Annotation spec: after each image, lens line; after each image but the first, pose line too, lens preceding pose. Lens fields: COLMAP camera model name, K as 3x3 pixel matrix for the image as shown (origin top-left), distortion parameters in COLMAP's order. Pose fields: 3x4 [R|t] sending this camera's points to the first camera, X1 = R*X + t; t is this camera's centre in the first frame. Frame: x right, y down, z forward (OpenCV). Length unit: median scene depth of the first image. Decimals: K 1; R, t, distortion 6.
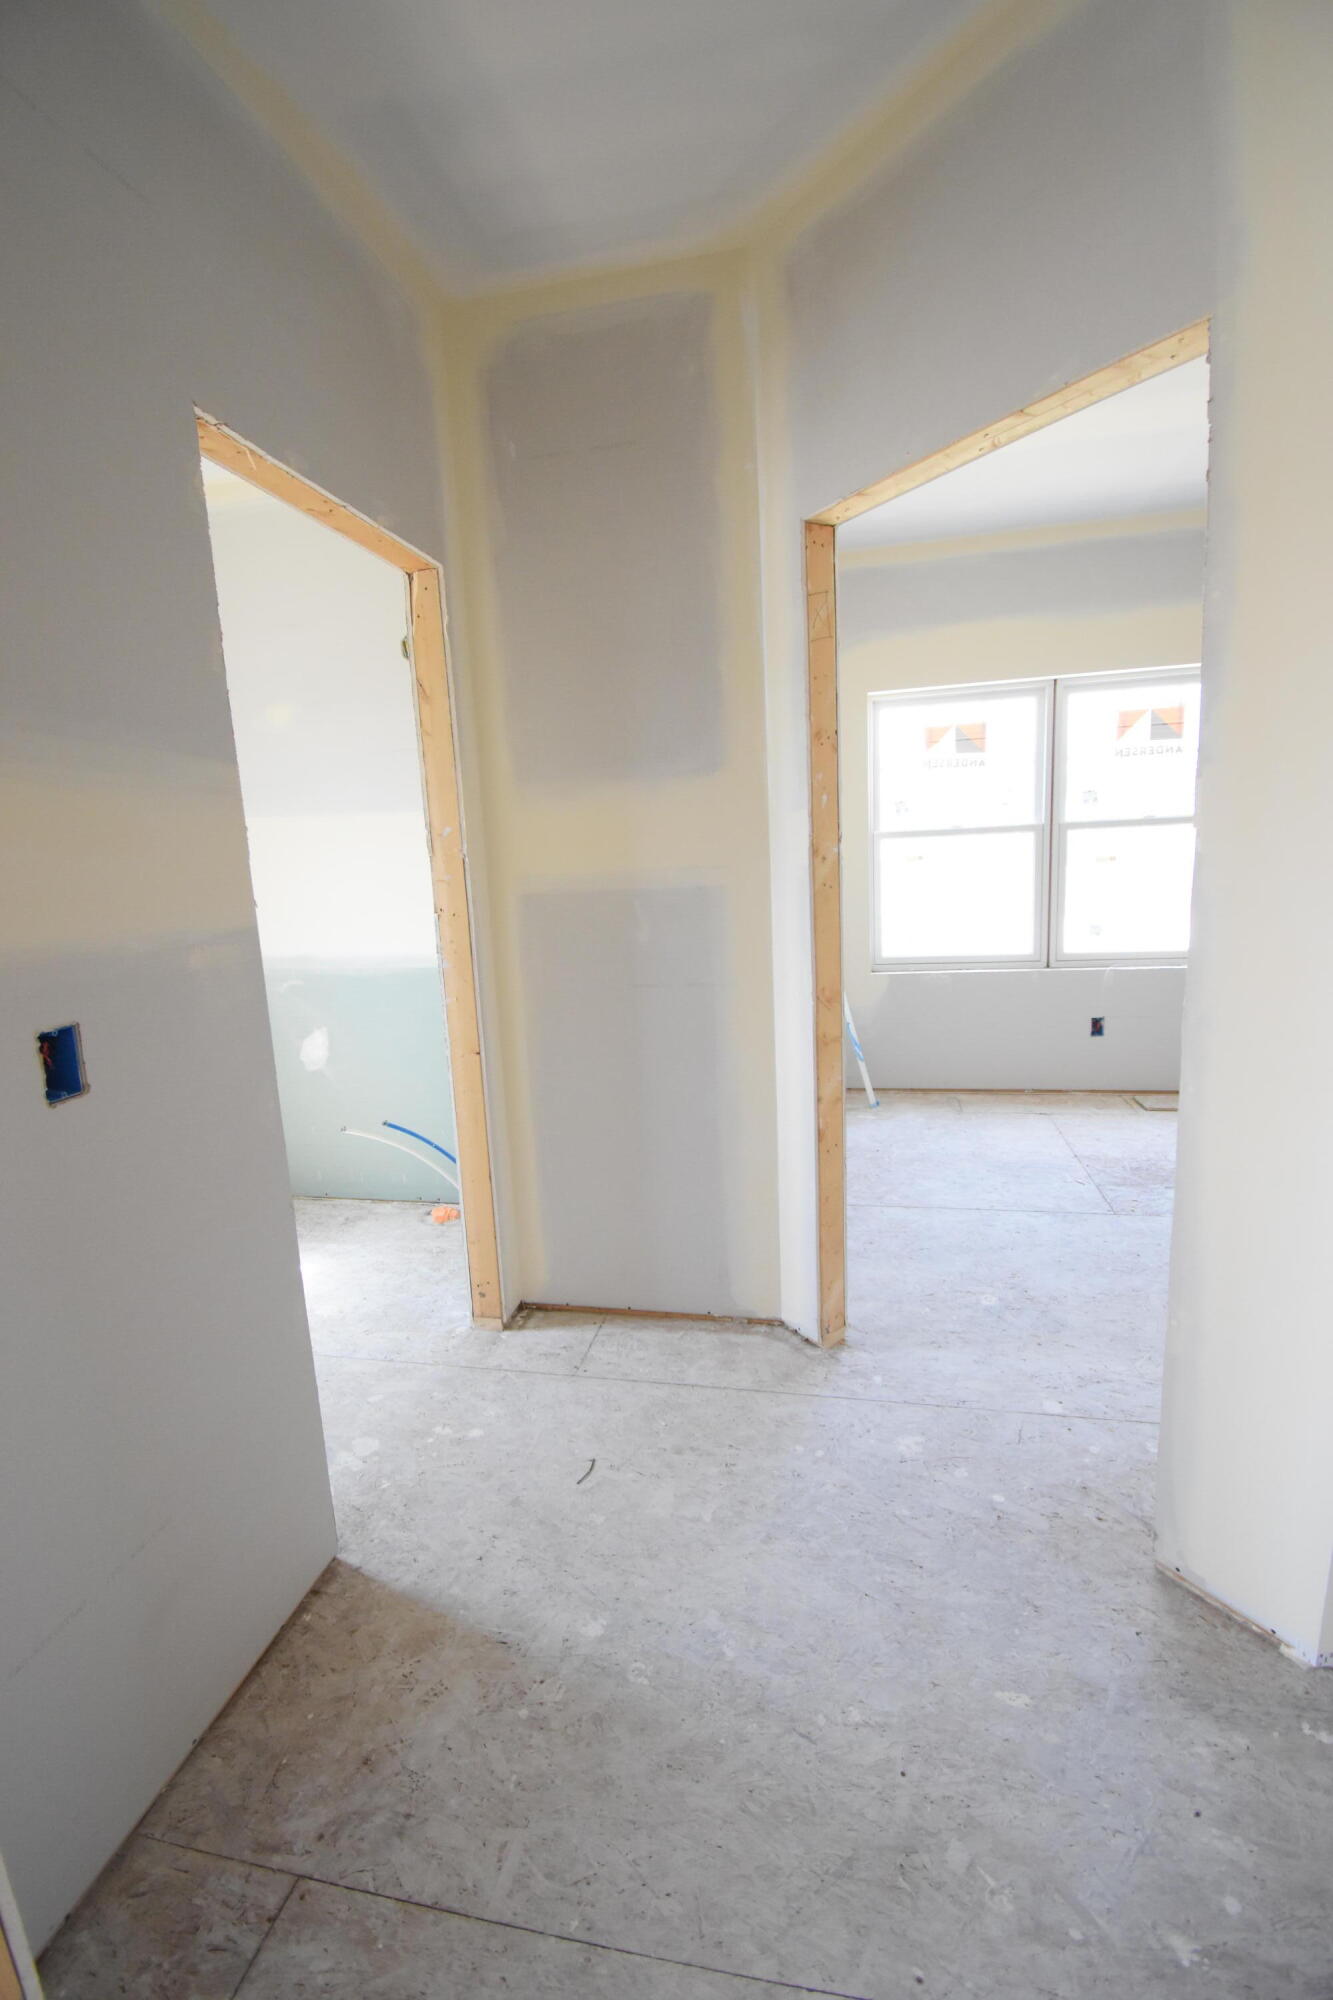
lens RADIAL K [[881.2, 0, 669.1], [0, 881.2, 1000.5], [0, 0, 1]] dist [0.018589, -0.025755]
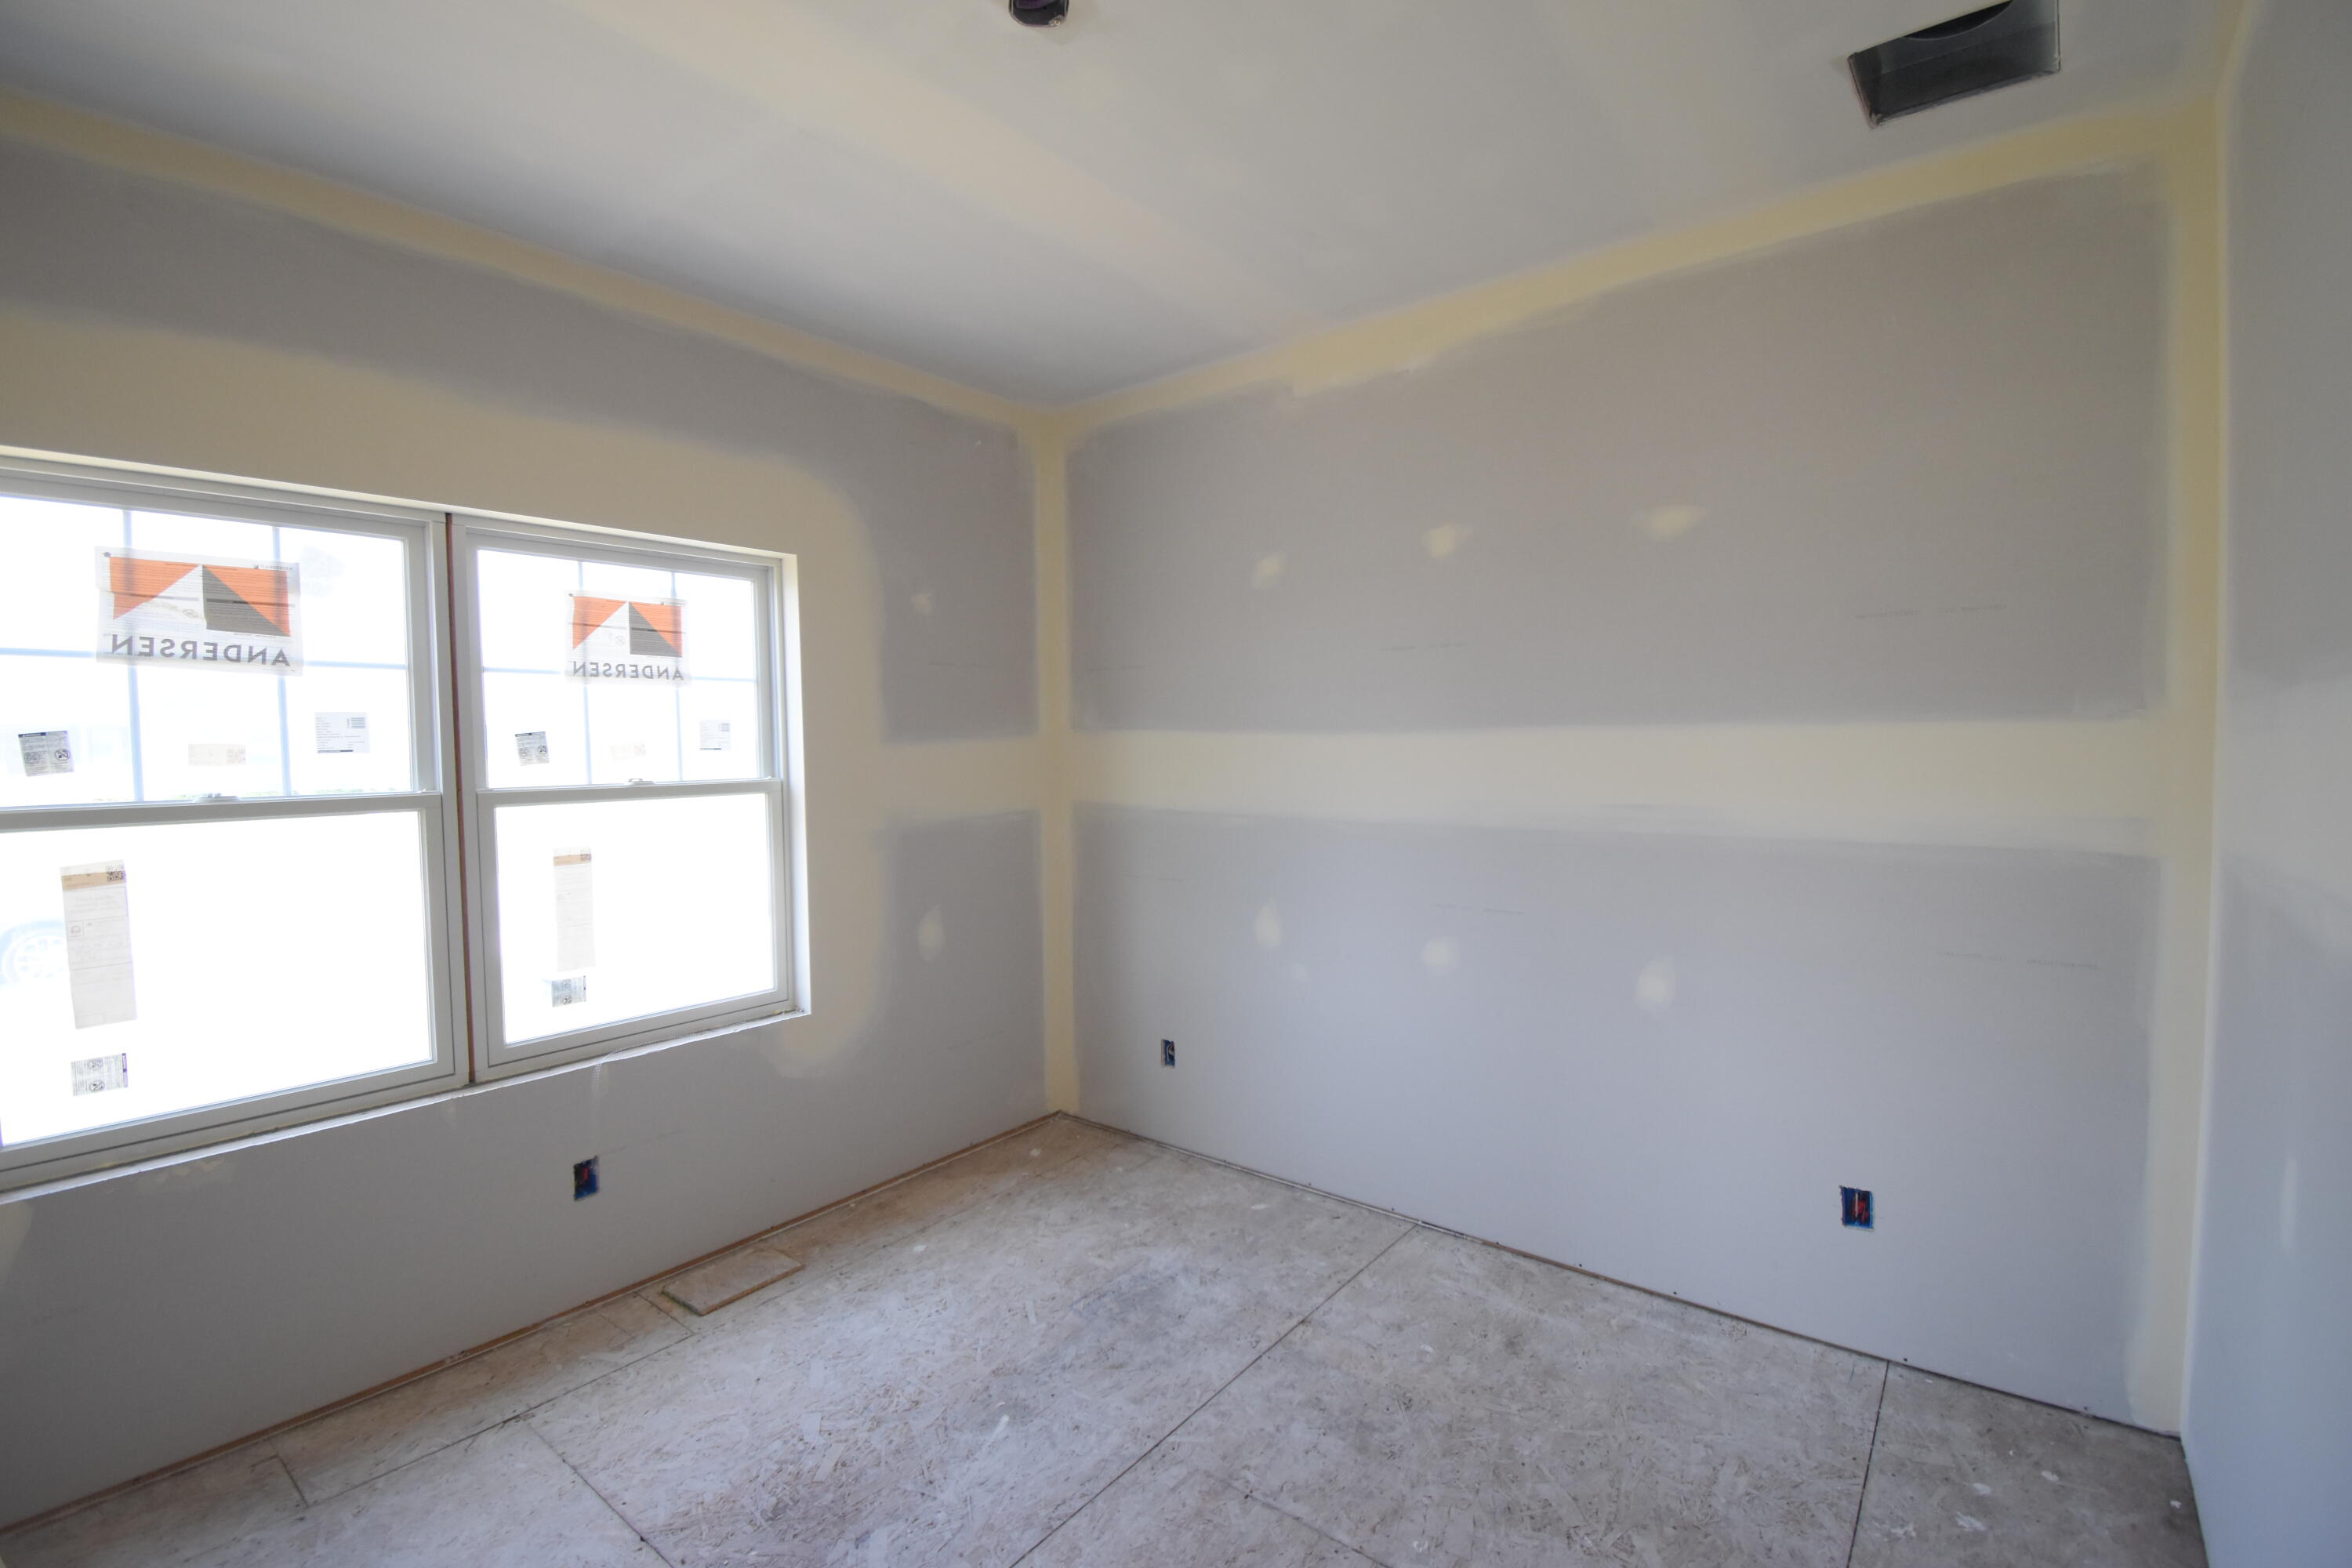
lens RADIAL K [[1036.3, 0, 1171.9], [0, 1036.3, 786.4], [0, 0, 1]] dist [0.018589, -0.025755]
pose [[0.442614, 0.006755, 0.896687, 0.088569], [0.142667, 0.986704, -0.077855, -0.103712], [-0.885291, 0.162387, 0.435765, 0.399238]]
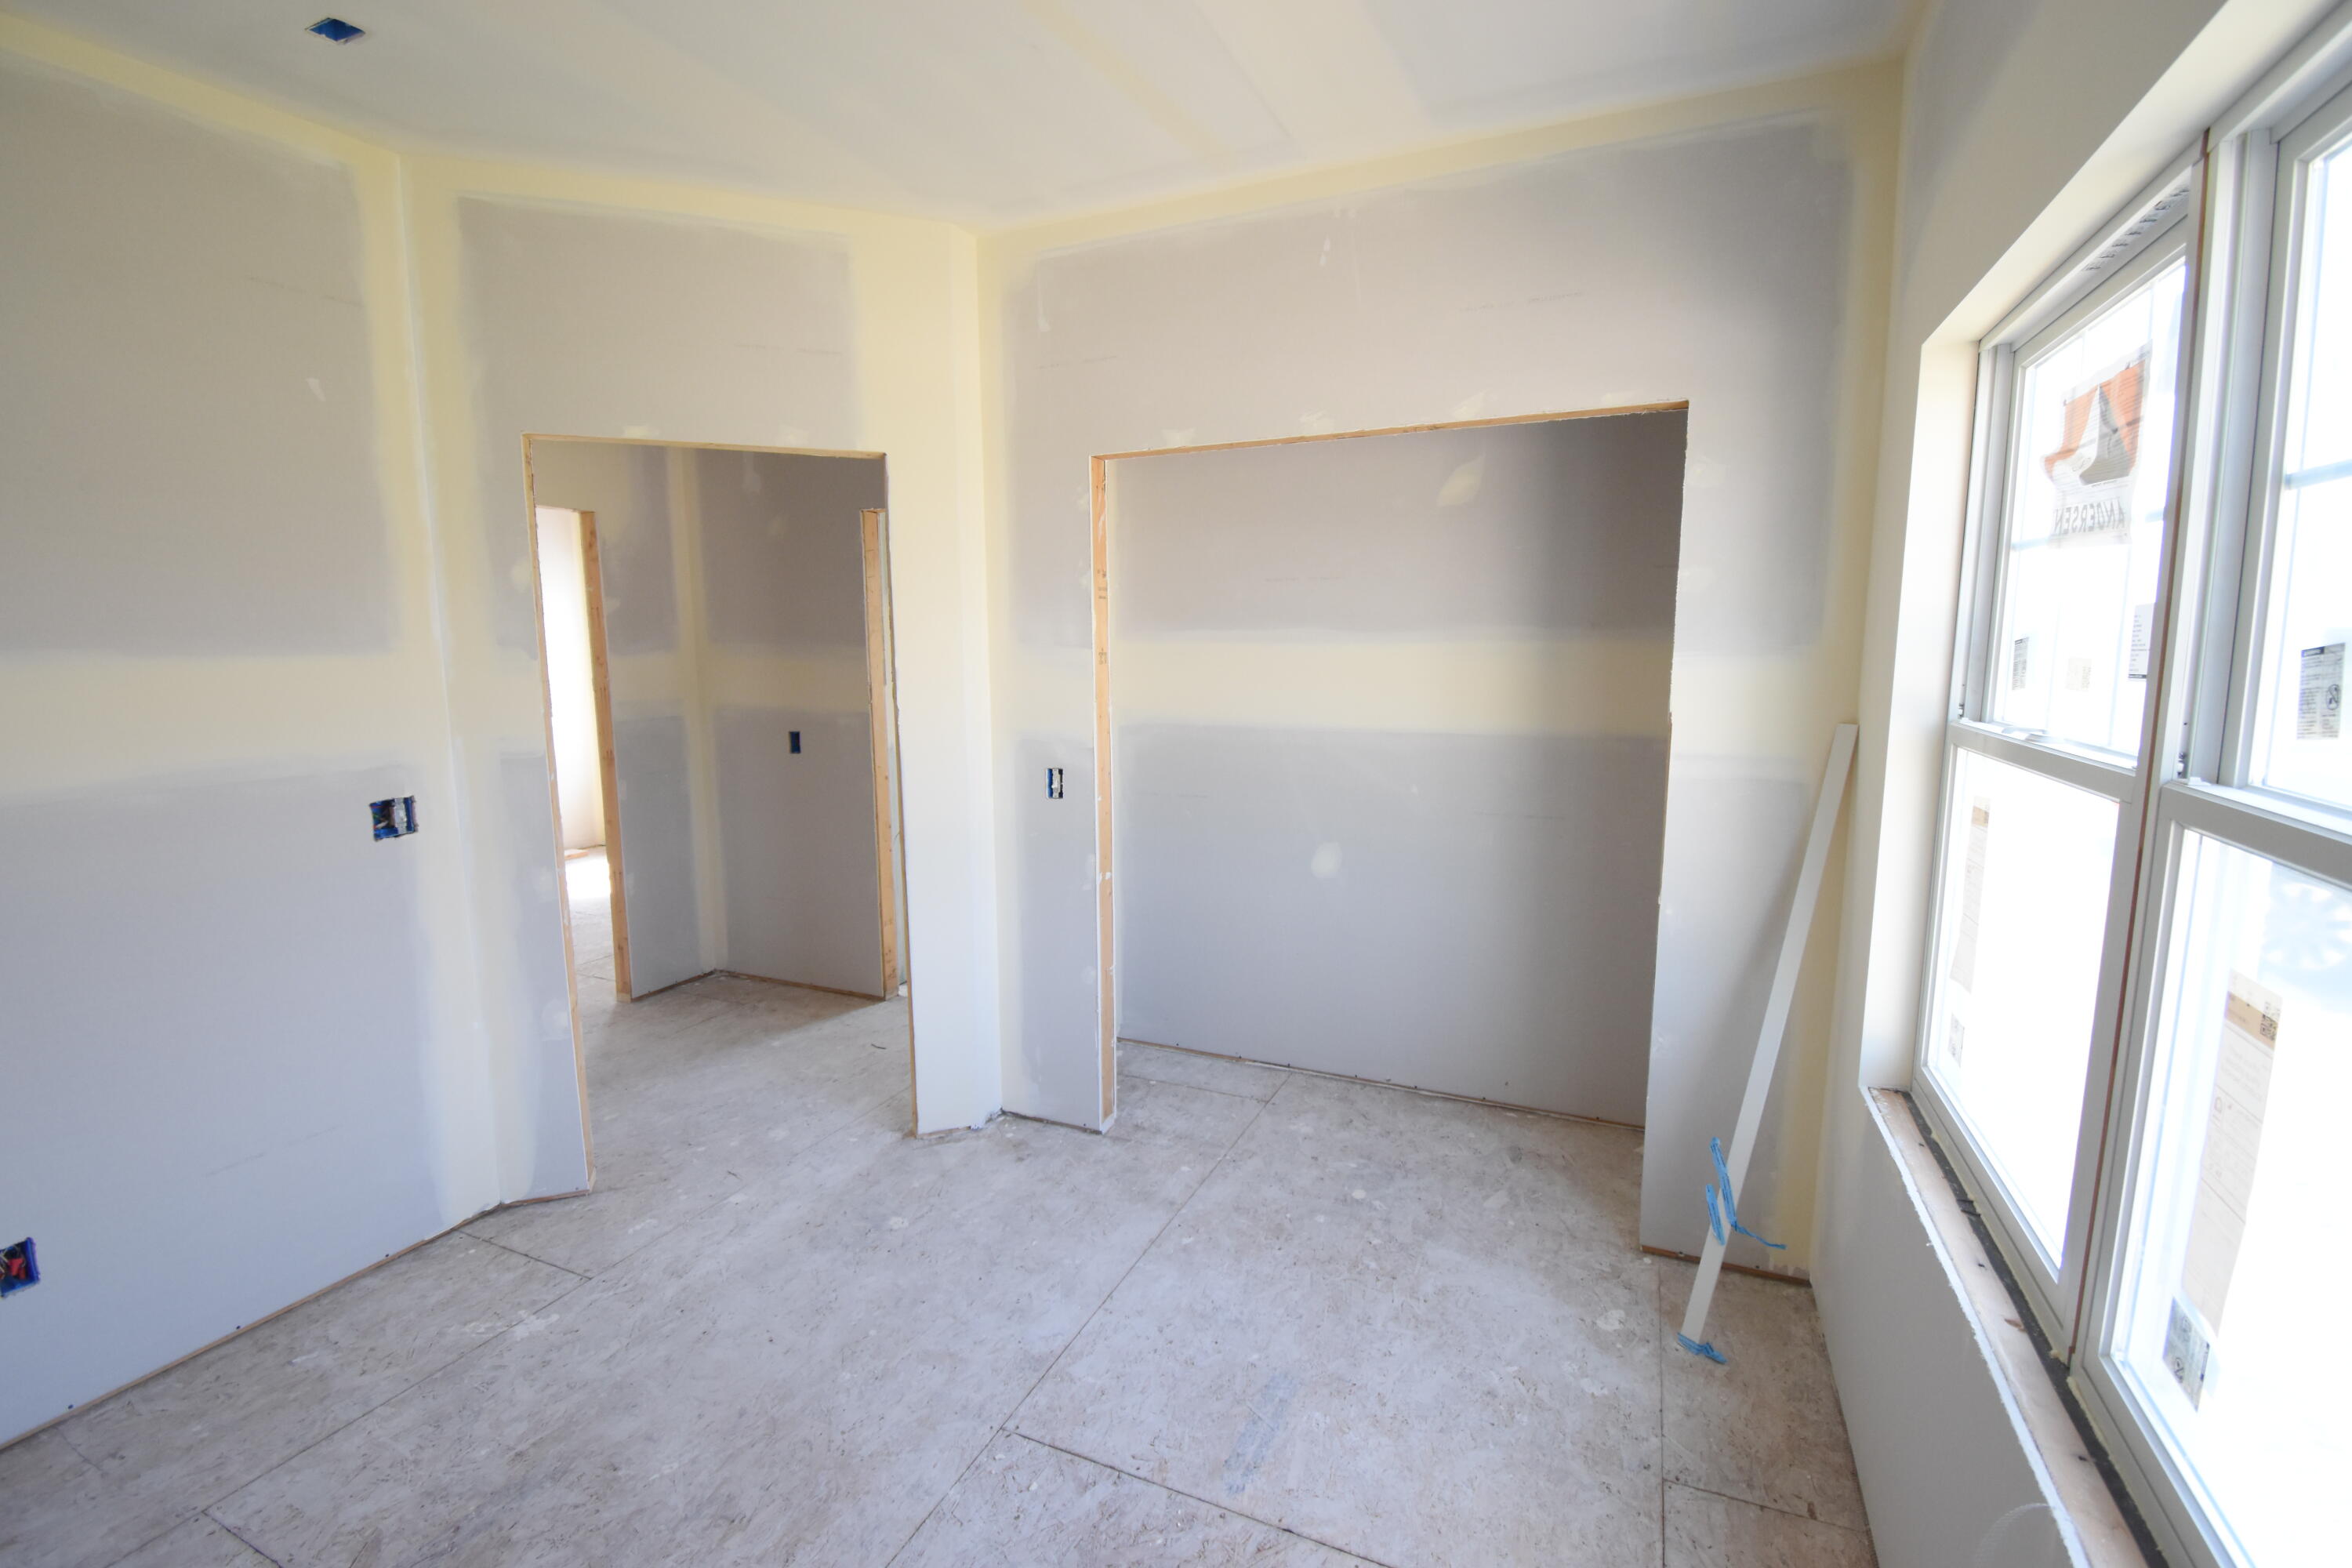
lens RADIAL K [[1036.3, 0, 1171.9], [0, 1036.3, 786.4], [0, 0, 1]] dist [0.018589, -0.025755]
pose [[-0.211111, 0.180247, -0.960699, 0.746334], [-0.151493, 0.964941, 0.214333, -0.219117], [0.965651, 0.190787, -0.176404, 0.821647]]
